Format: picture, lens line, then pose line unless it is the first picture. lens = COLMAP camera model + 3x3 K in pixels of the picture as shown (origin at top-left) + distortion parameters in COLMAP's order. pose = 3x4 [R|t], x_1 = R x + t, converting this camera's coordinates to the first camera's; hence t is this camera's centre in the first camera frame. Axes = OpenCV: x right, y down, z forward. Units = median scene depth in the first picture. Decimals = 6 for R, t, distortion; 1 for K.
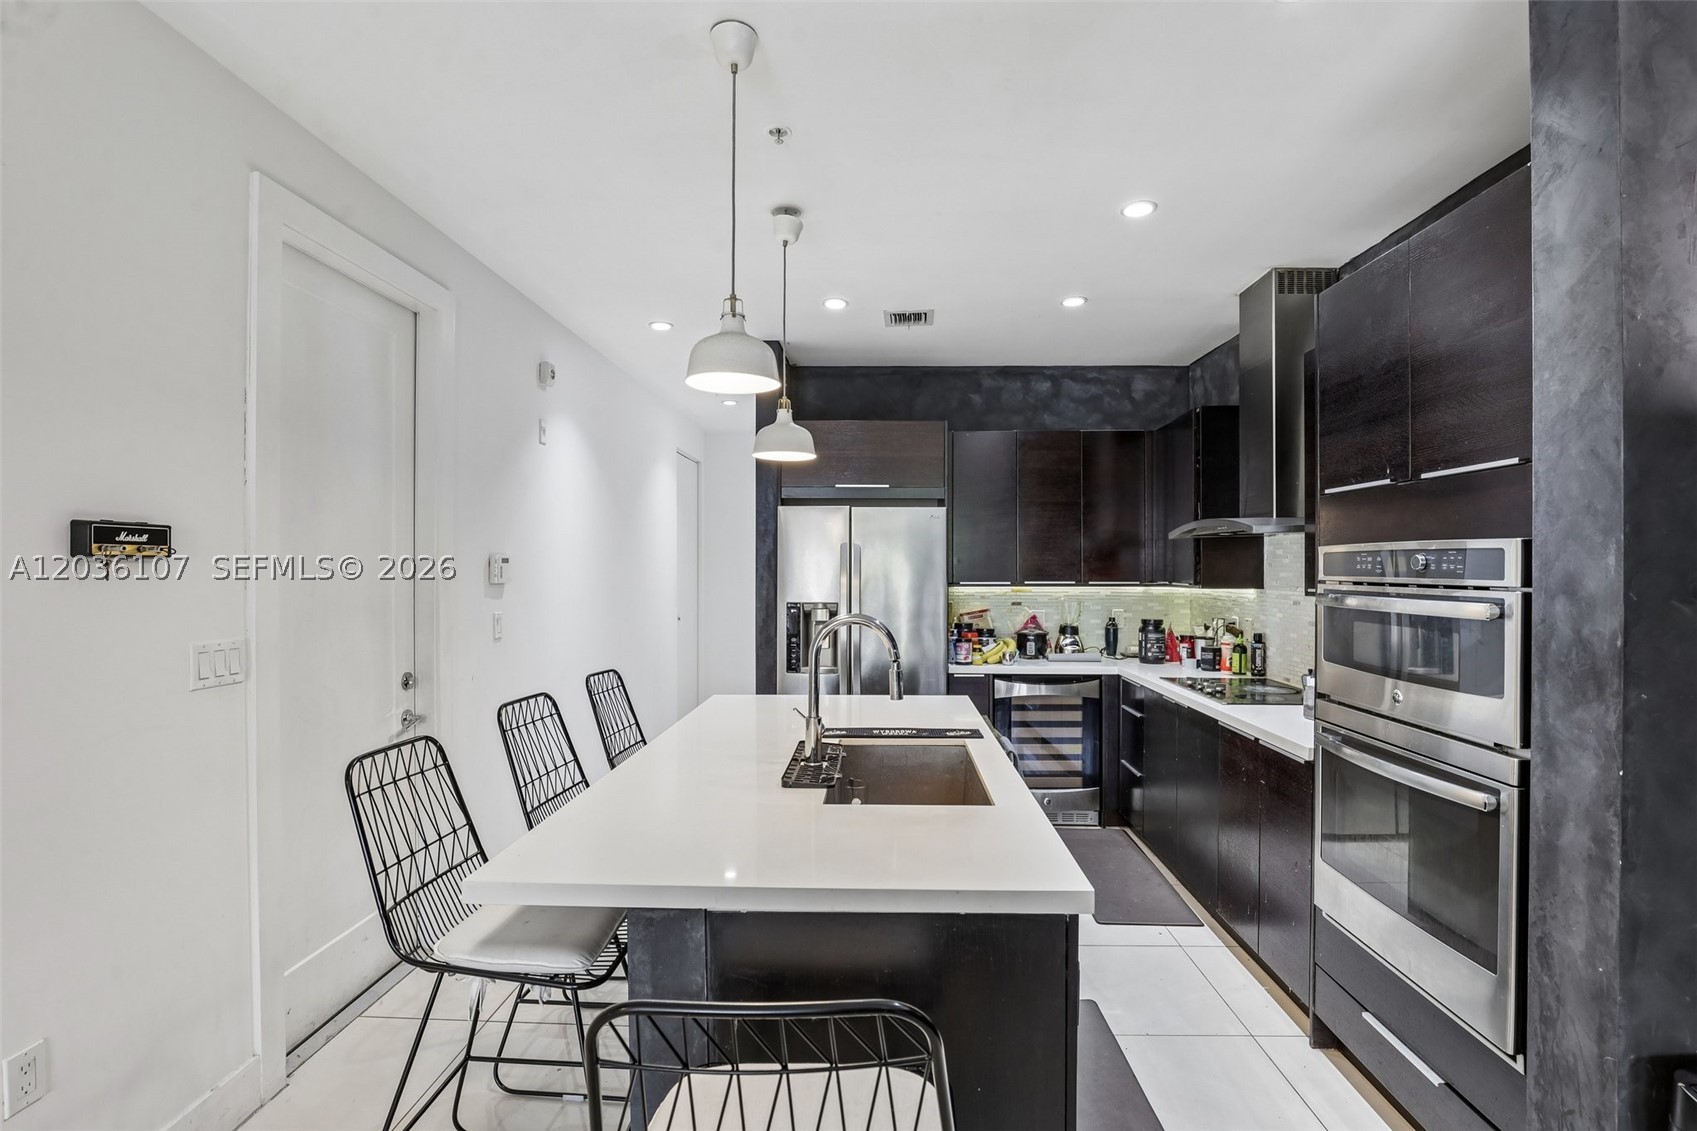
lens RADIAL K [[795.3, 0, 855.5], [0, 795.3, 571.1], [0, 0, 1]] dist [-0.037574, 0.008573]
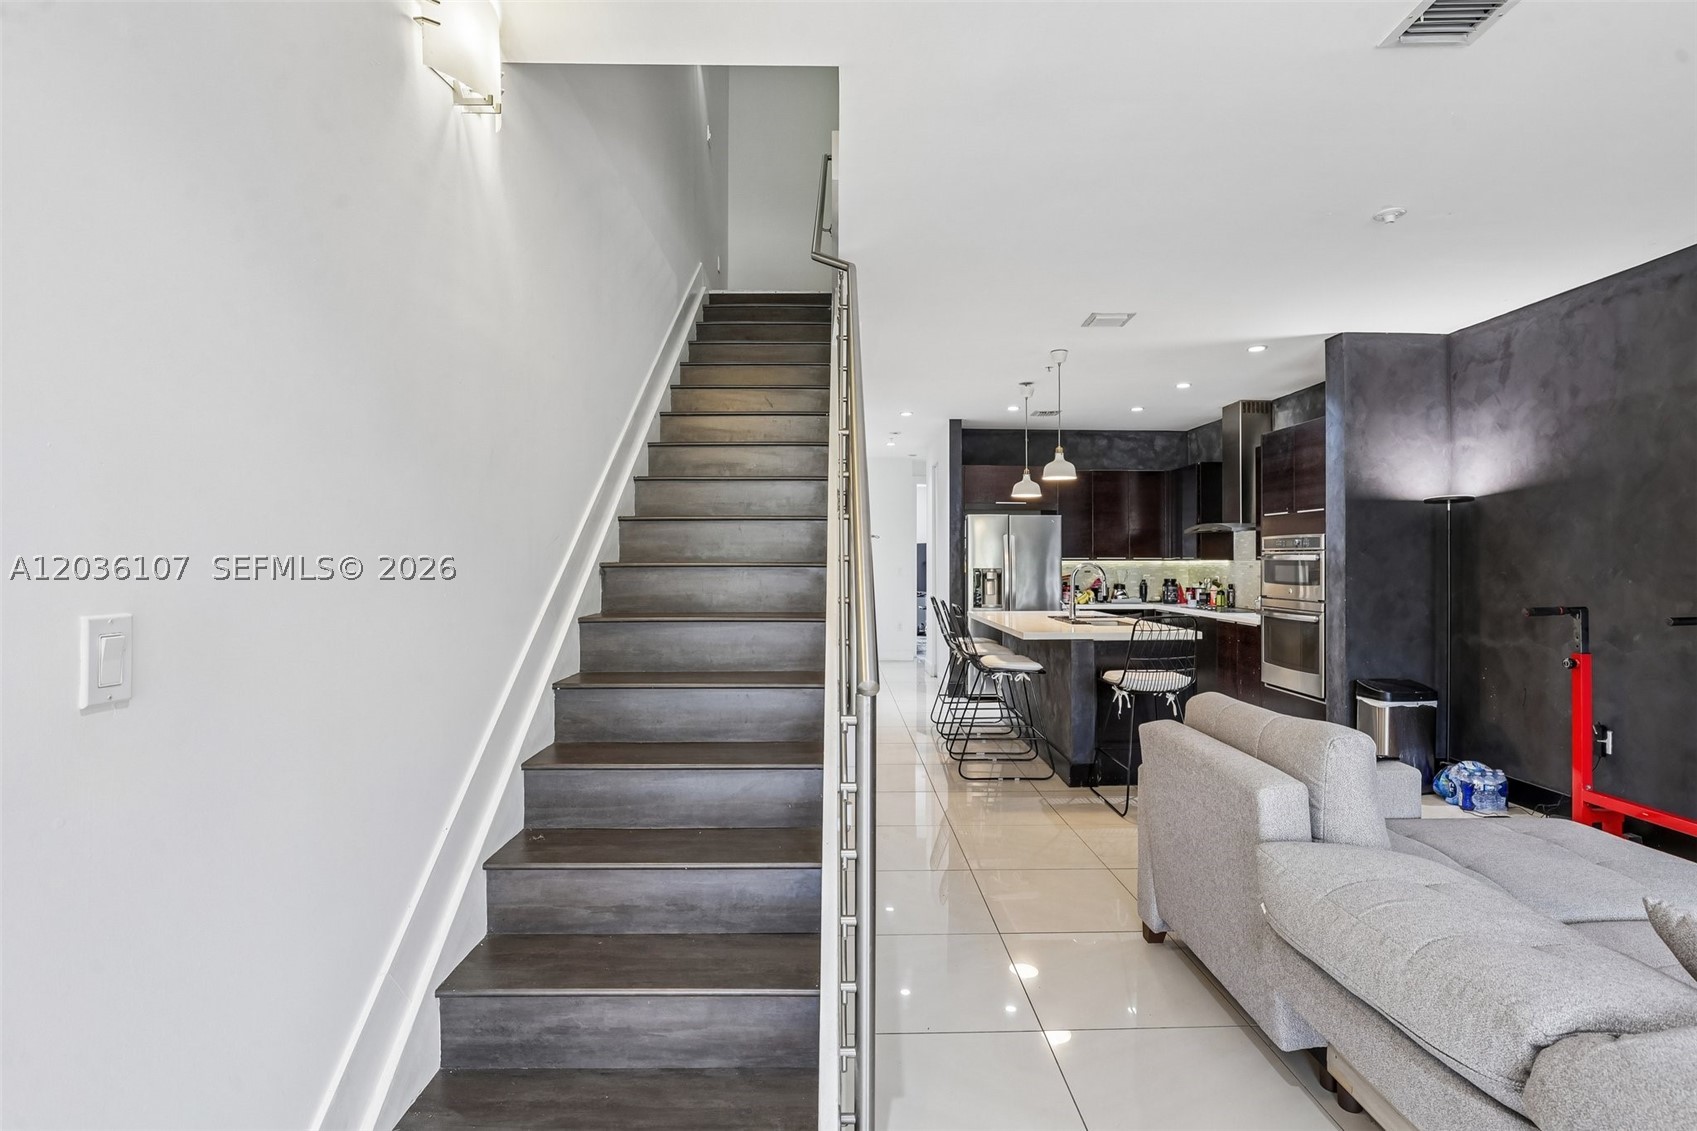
lens RADIAL K [[798.9, 0, 856.0], [0, 798.9, 562.8], [0, 0, 1]] dist [-0.030493, 0.001527]
pose [[0.998223, -0.001211, 0.059573, -0.516965], [0.001288, 0.999998, -0.001264, 0.031922], [-0.059571, 0.001339, 0.998223, -0.875715]]
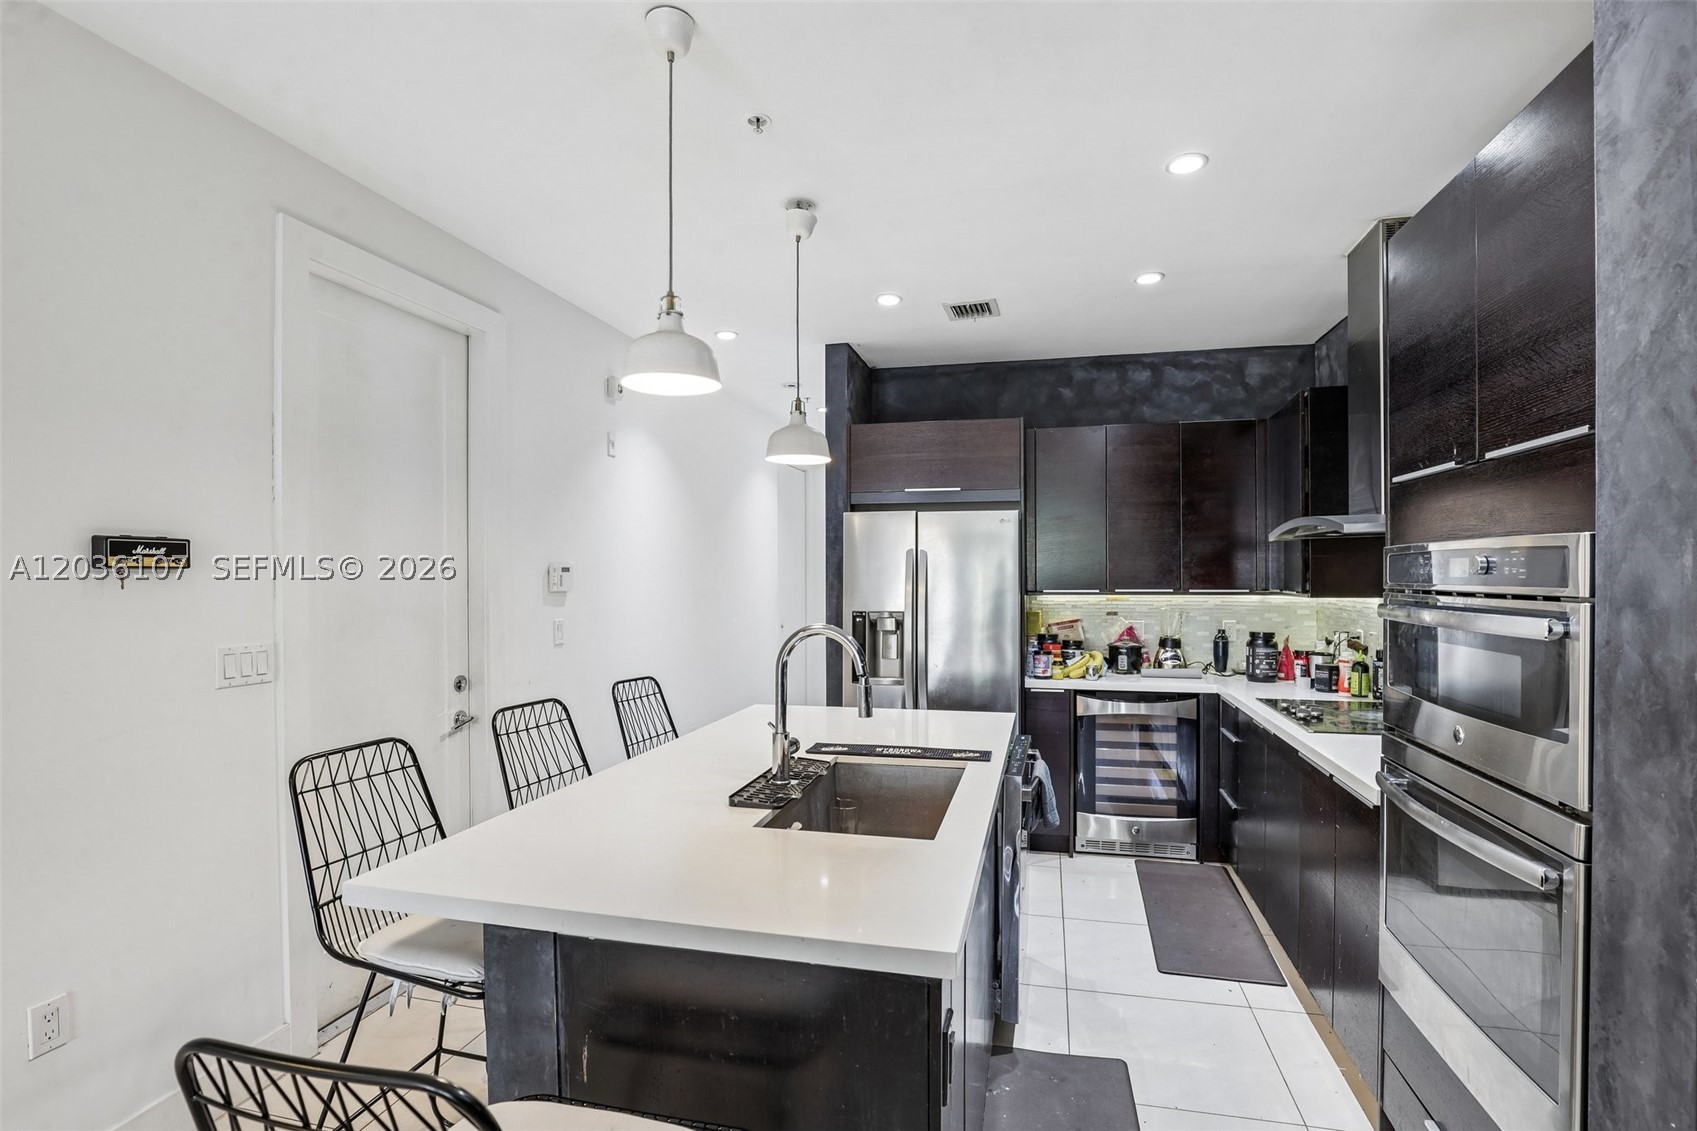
lens RADIAL K [[797.2, 0, 853.8], [0, 797.2, 583.0], [0, 0, 1]] dist [-0.038486, 0.008851]
pose [[0.979170, -0.002105, -0.203029, 0.128902], [0.003138, 0.999984, 0.004764, 0.000474], [0.203016, -0.005301, 0.979161, 0.049827]]
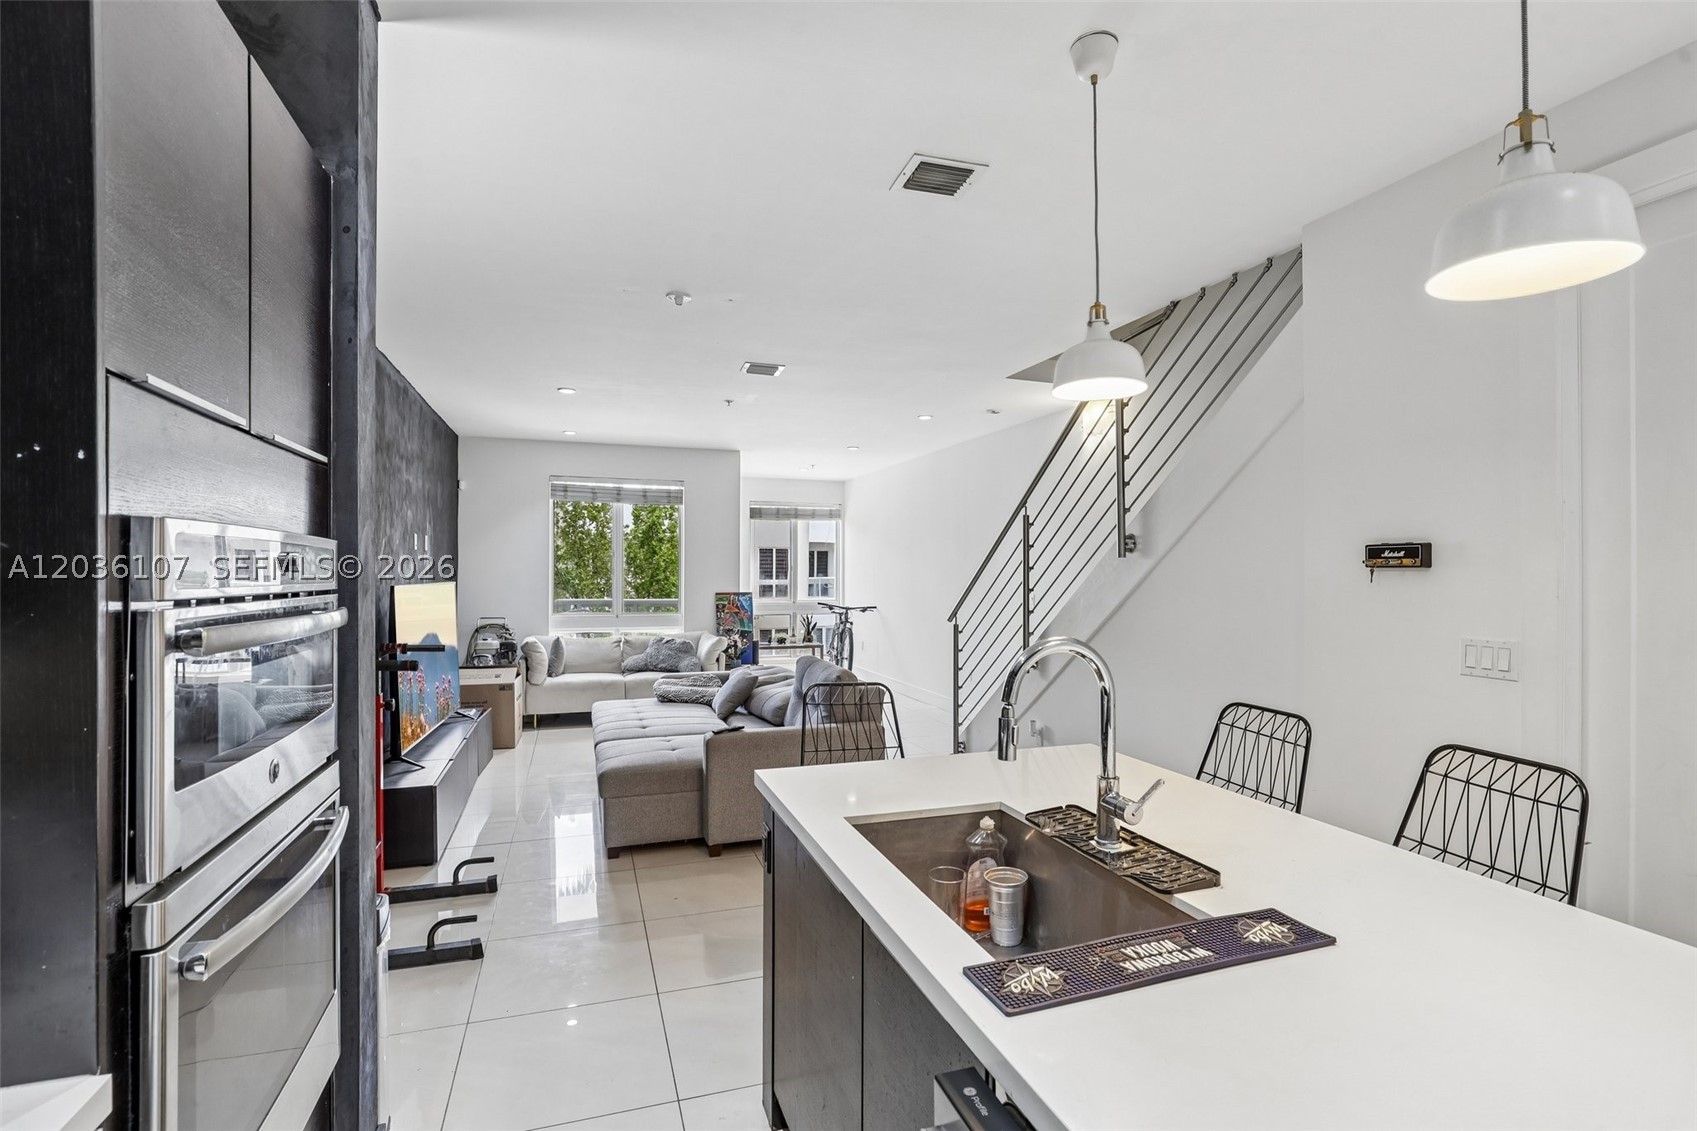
lens RADIAL K [[809.7, 0, 858.2], [0, 809.7, 572.5], [0, 0, 1]] dist [-0.036316, 0.007375]
pose [[-0.932901, -0.003583, -0.360116, 0.247658], [-0.005827, 0.999970, 0.005146, -0.004536], [0.360086, 0.006900, -0.932894, 0.917937]]
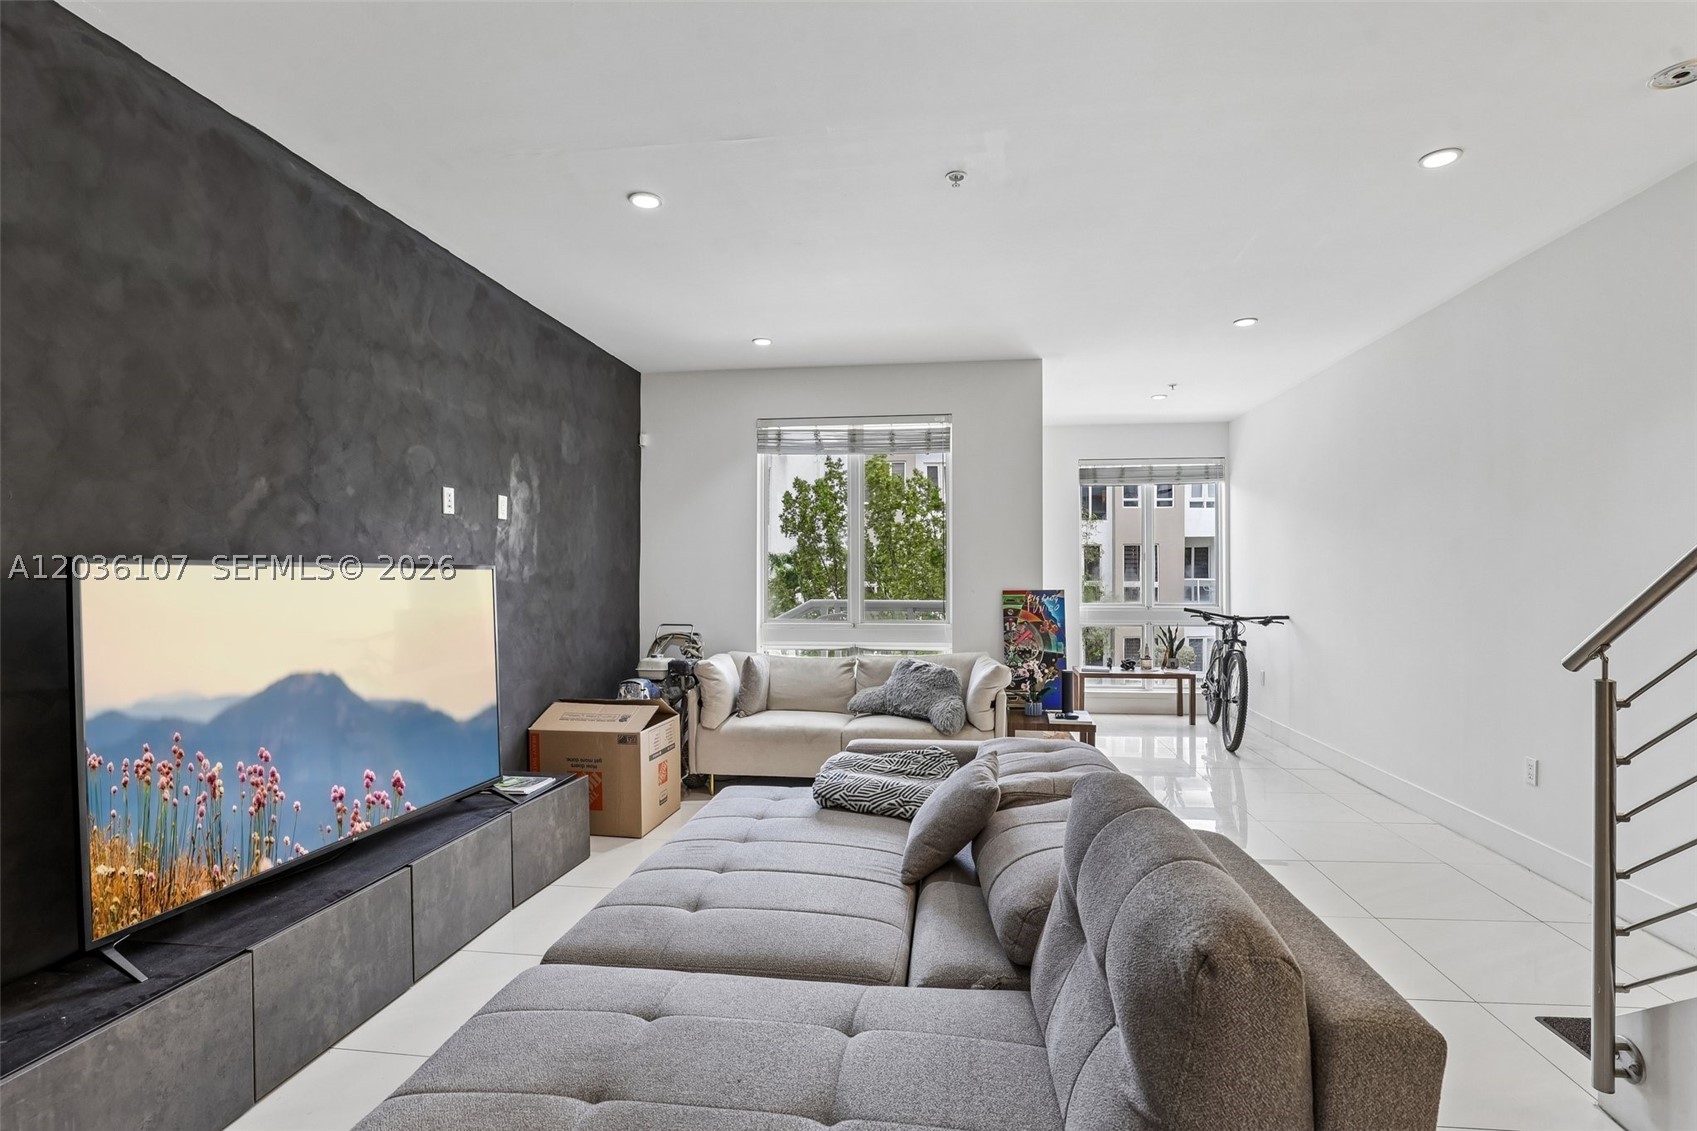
lens RADIAL K [[798.7, 0, 856.5], [0, 798.7, 568.3], [0, 0, 1]] dist [-0.036136, 0.008219]
pose [[-0.996036, 0.001948, 0.088932, -0.064462], [0.001514, 0.999987, -0.004954, 0.034124], [-0.088940, -0.004800, -0.996025, 0.066053]]
